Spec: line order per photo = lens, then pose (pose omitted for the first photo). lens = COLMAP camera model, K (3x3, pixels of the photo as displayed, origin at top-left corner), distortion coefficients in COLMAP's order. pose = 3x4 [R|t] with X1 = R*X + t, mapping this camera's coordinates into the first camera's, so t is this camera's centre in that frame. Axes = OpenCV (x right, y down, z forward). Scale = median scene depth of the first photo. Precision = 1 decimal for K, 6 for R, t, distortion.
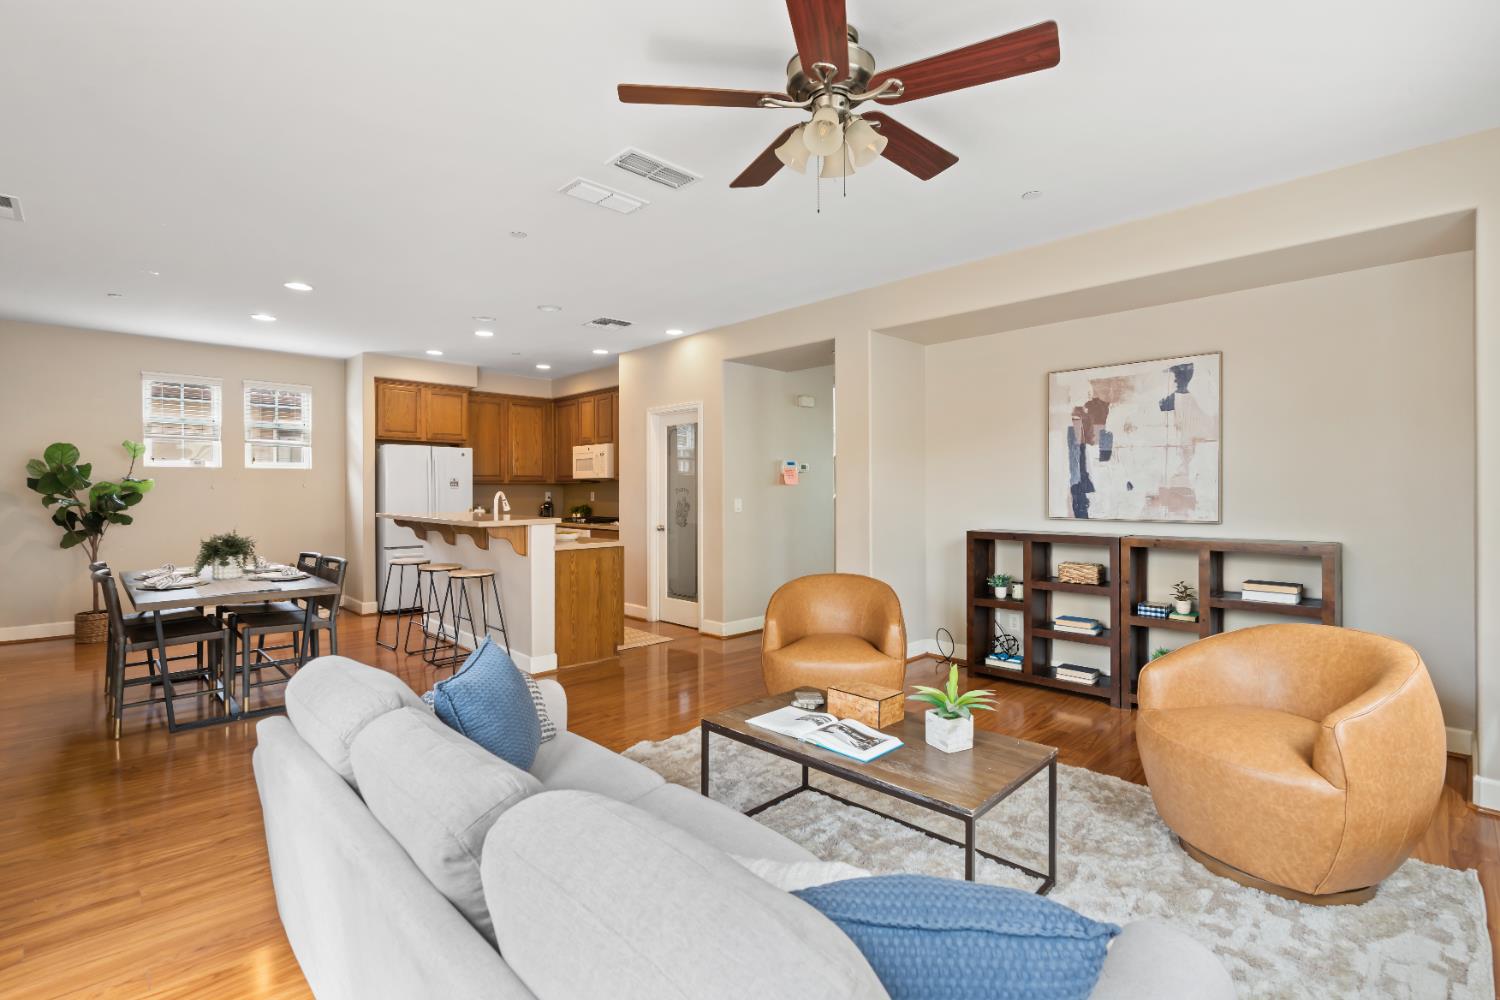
lens RADIAL K [[671.9, 0, 749.6], [0, 671.9, 492.0], [0, 0, 1]] dist [-0.013223, 0.001758]
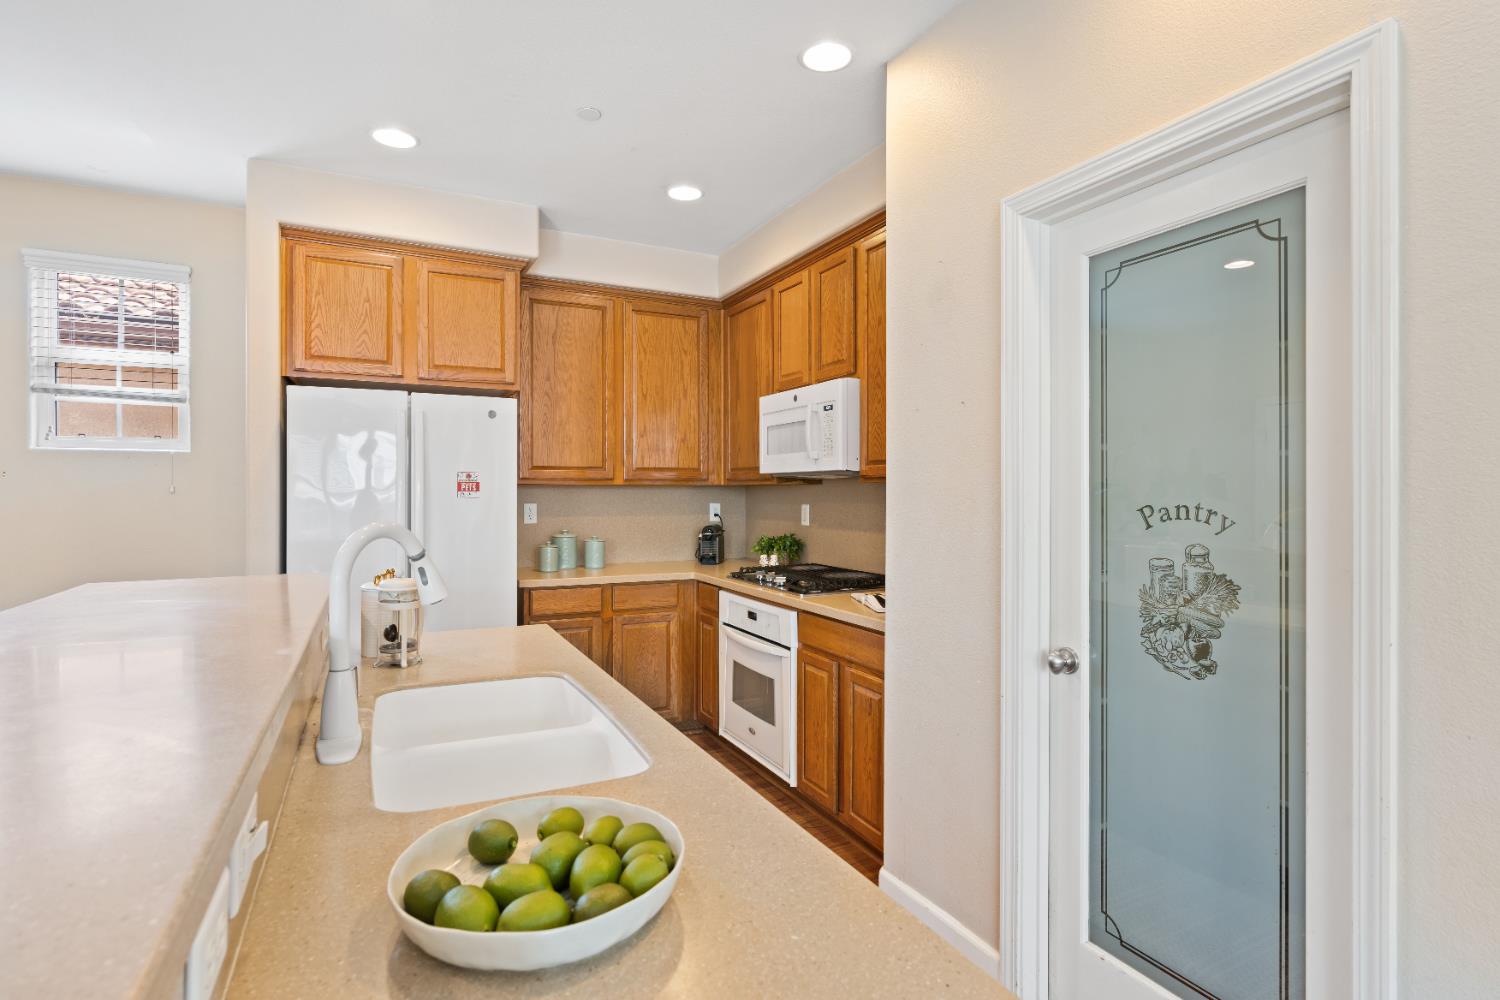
lens RADIAL K [[745.0, 0, 739.6], [0, 745.0, 493.5], [0, 0, 1]] dist [-0.005920, -0.000639]
pose [[0.947299, 0.003845, -0.320326, -0.158902], [-0.004310, 0.999990, -0.000745, -0.008584], [0.320321, 0.002086, 0.947307, 0.701495]]
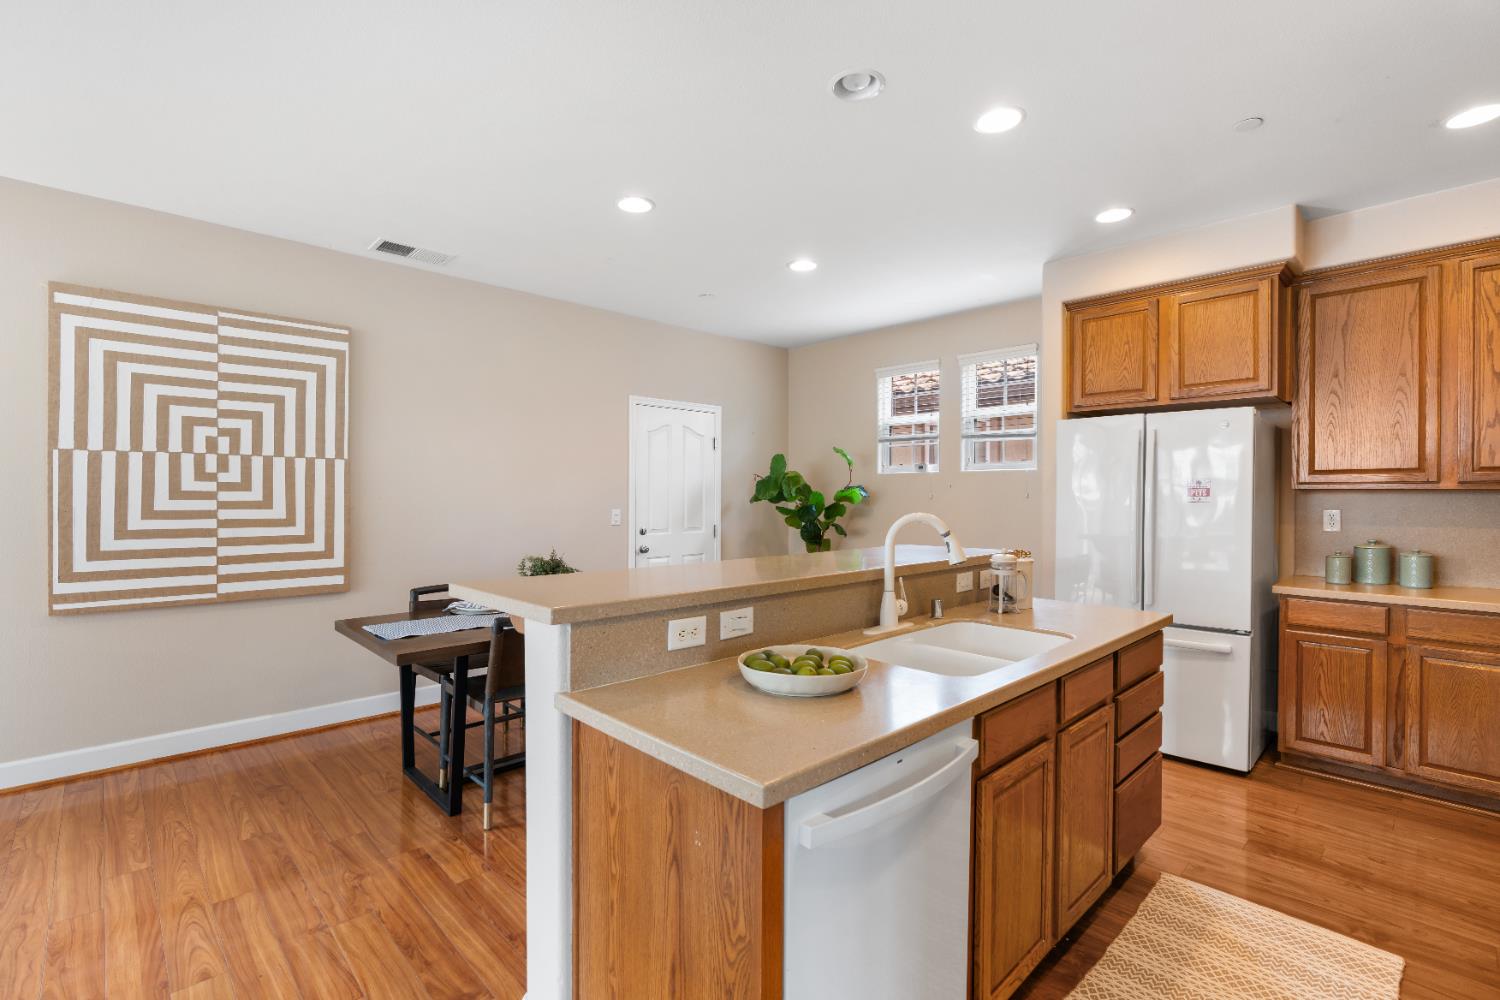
lens RADIAL K [[671.9, 0, 754.8], [0, 671.9, 499.9], [0, 0, 1]] dist [-0.013223, 0.001758]
pose [[-0.014654, 0.007722, -0.999863, 0.010721], [-0.008254, 0.999935, 0.007844, -0.008211], [0.999859, 0.008368, -0.014590, 0.795235]]
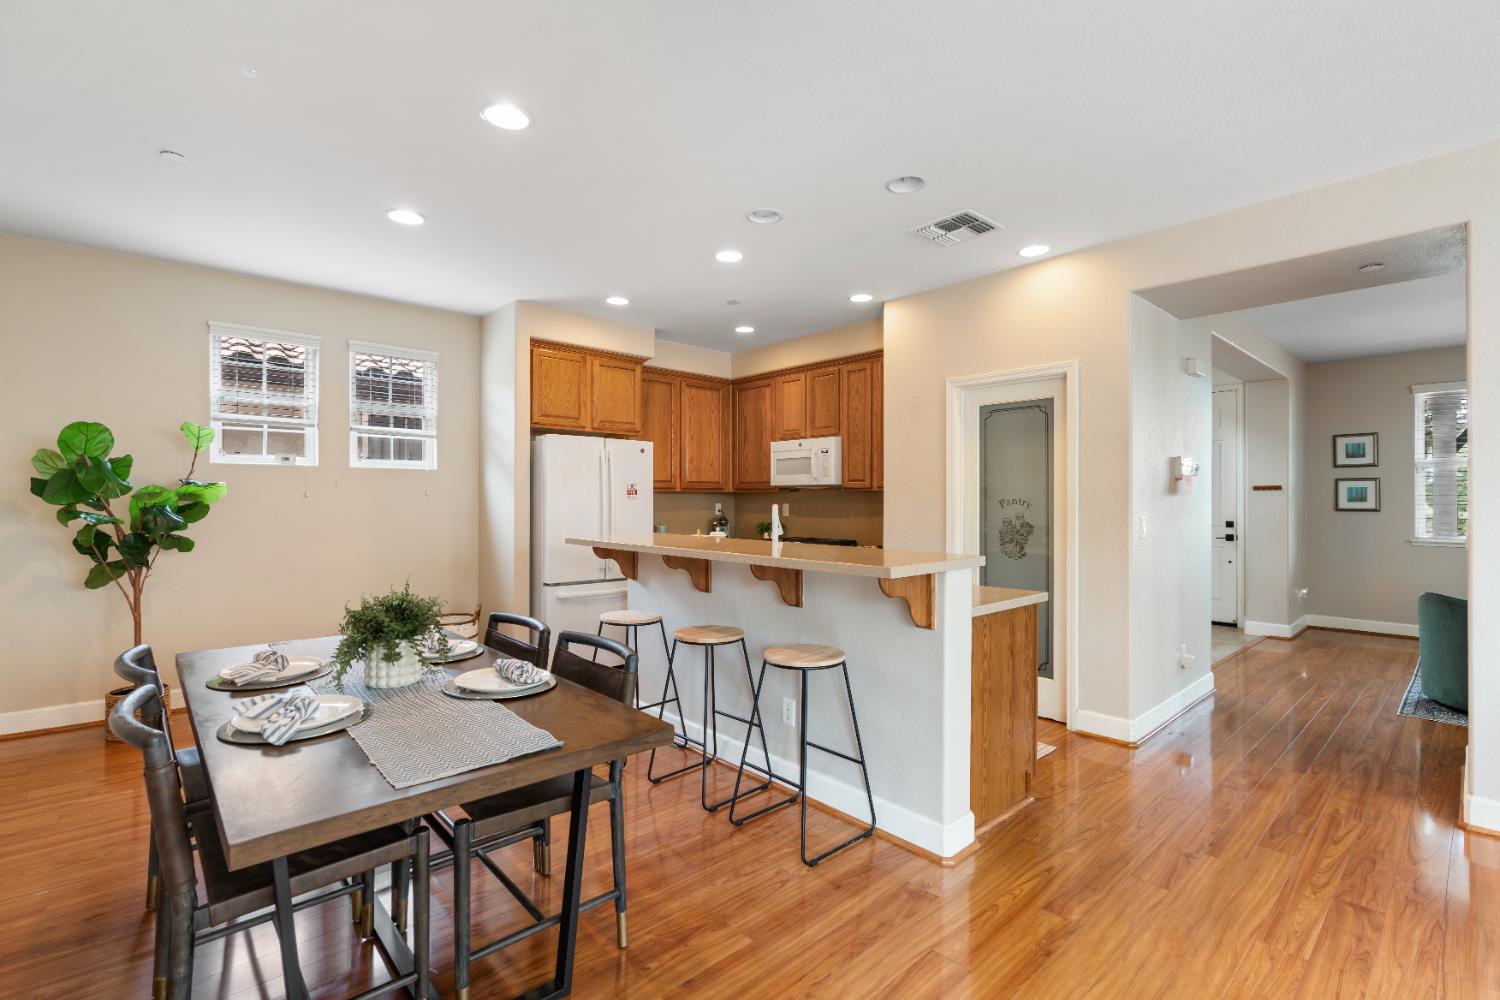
lens RADIAL K [[671.9, 0, 748.7], [0, 671.9, 498.1], [0, 0, 1]] dist [-0.013223, 0.001758]
pose [[0.998922, 0.004136, -0.046240, -0.320682], [-0.004497, 0.999960, -0.007711, -0.000722], [0.046206, 0.007911, 0.998901, 0.336965]]
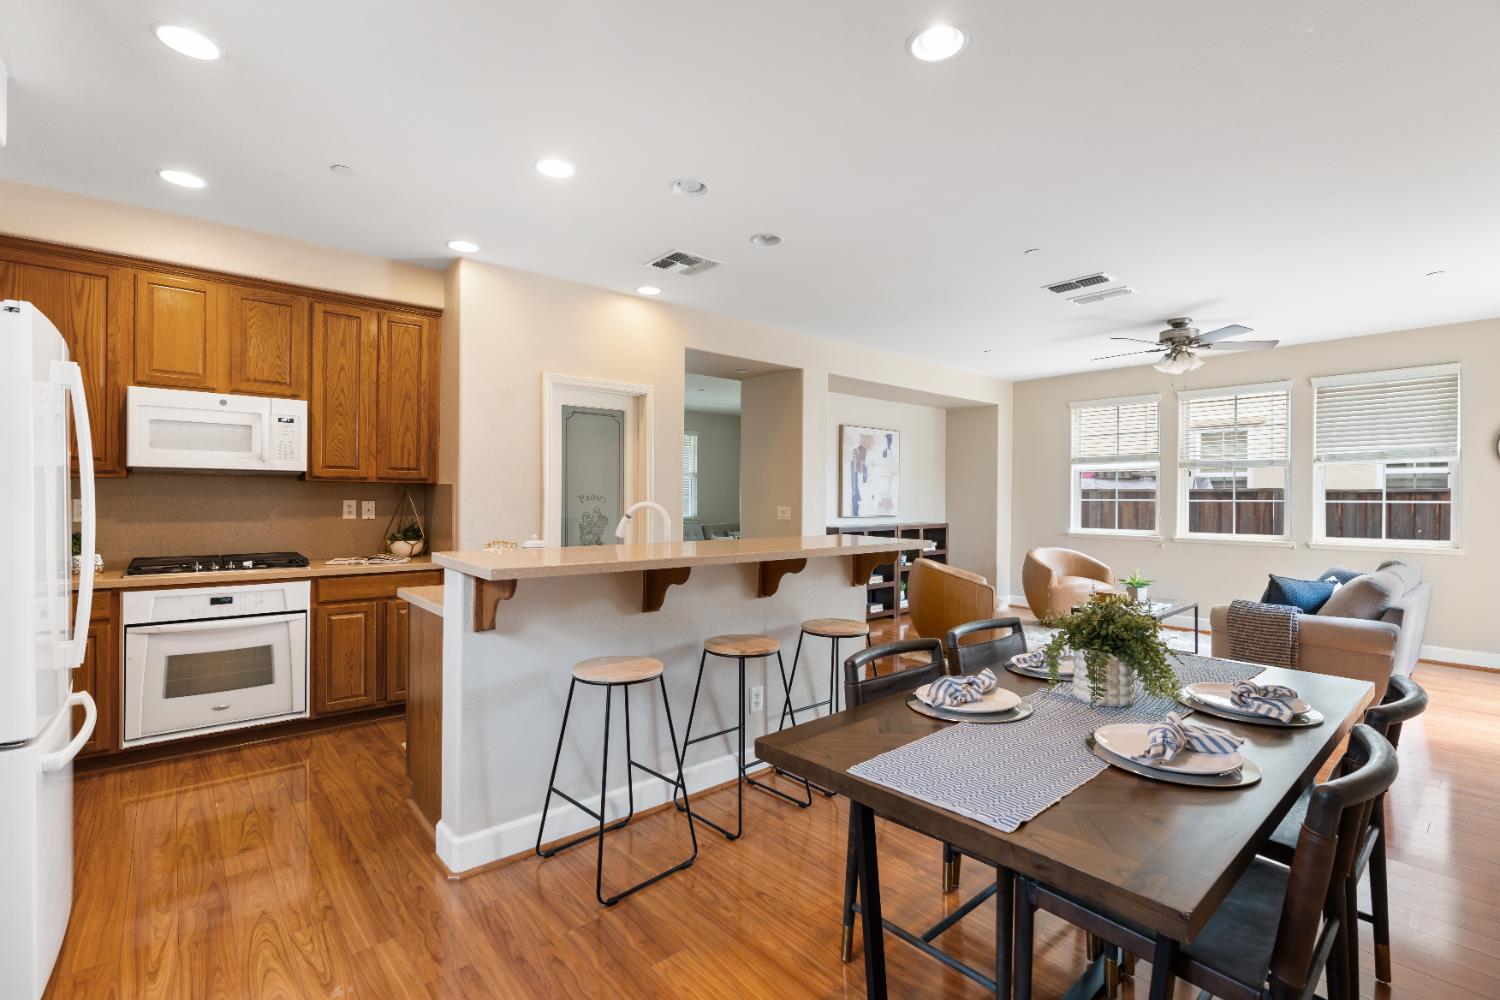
lens RADIAL K [[671.9, 0, 752.3], [0, 671.9, 502.0], [0, 0, 1]] dist [-0.013223, 0.001758]
pose [[0.072765, -0.003850, 0.997342, -0.794068], [-0.003398, 0.999986, 0.004108, -0.001667], [-0.997343, -0.003688, 0.072751, 0.761719]]
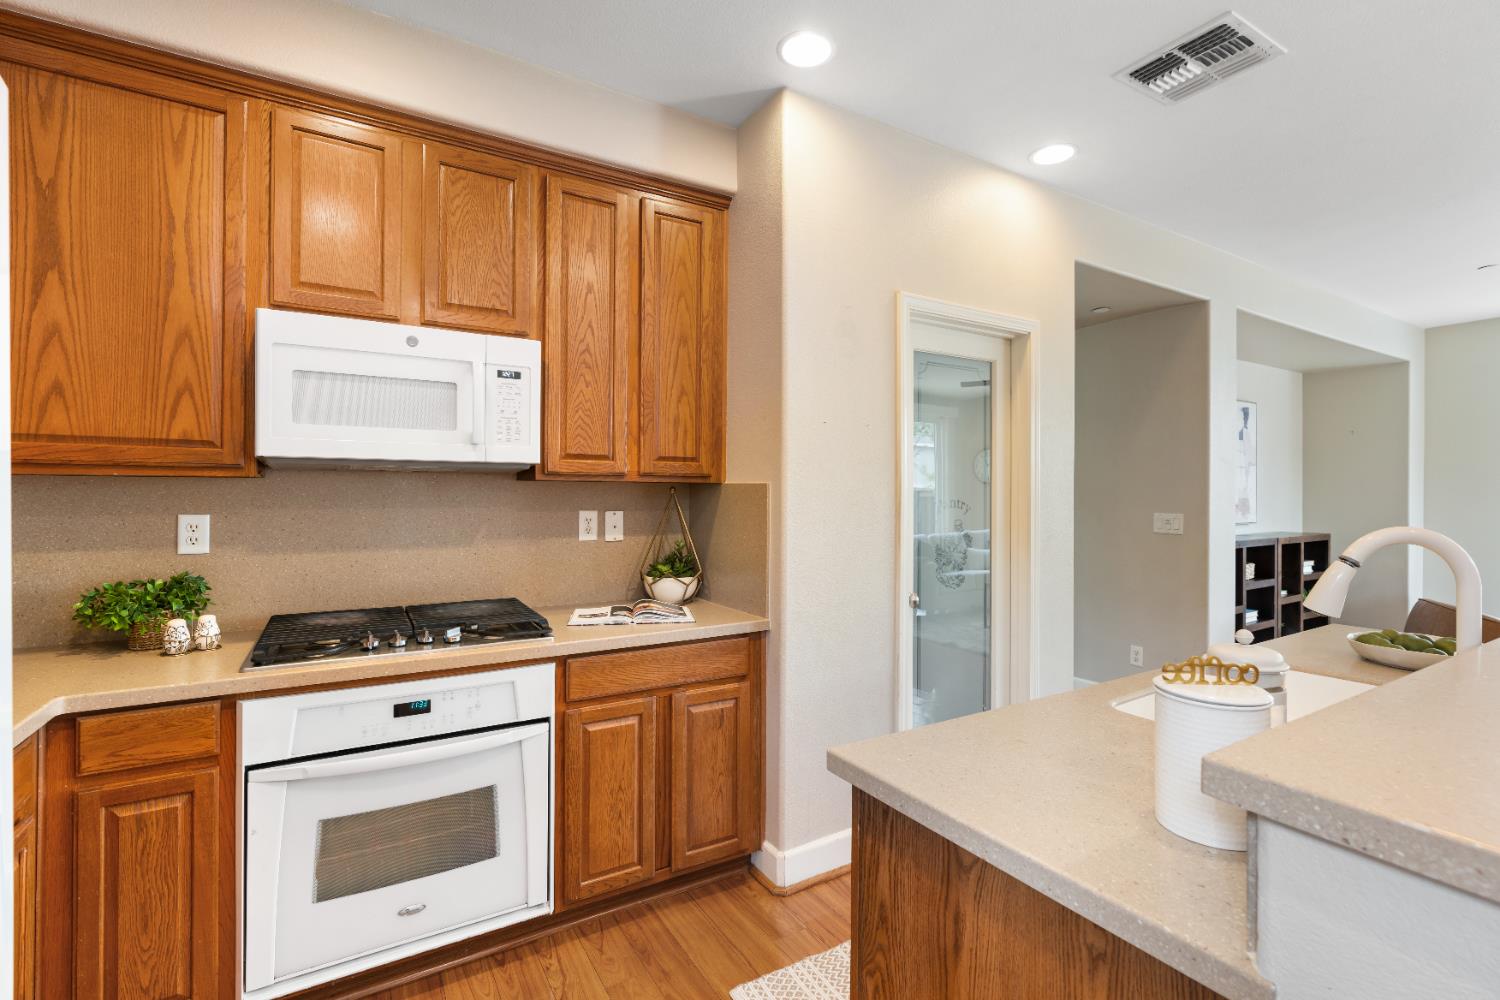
lens RADIAL K [[671.9, 0, 750.6], [0, 671.9, 492.2], [0, 0, 1]] dist [-0.013223, 0.001758]
pose [[0.237900, 0.002546, 0.971286, -0.547197], [0.000389, 0.999996, -0.002717, -0.009360], [-0.971290, 0.001024, 0.237898, 1.004698]]
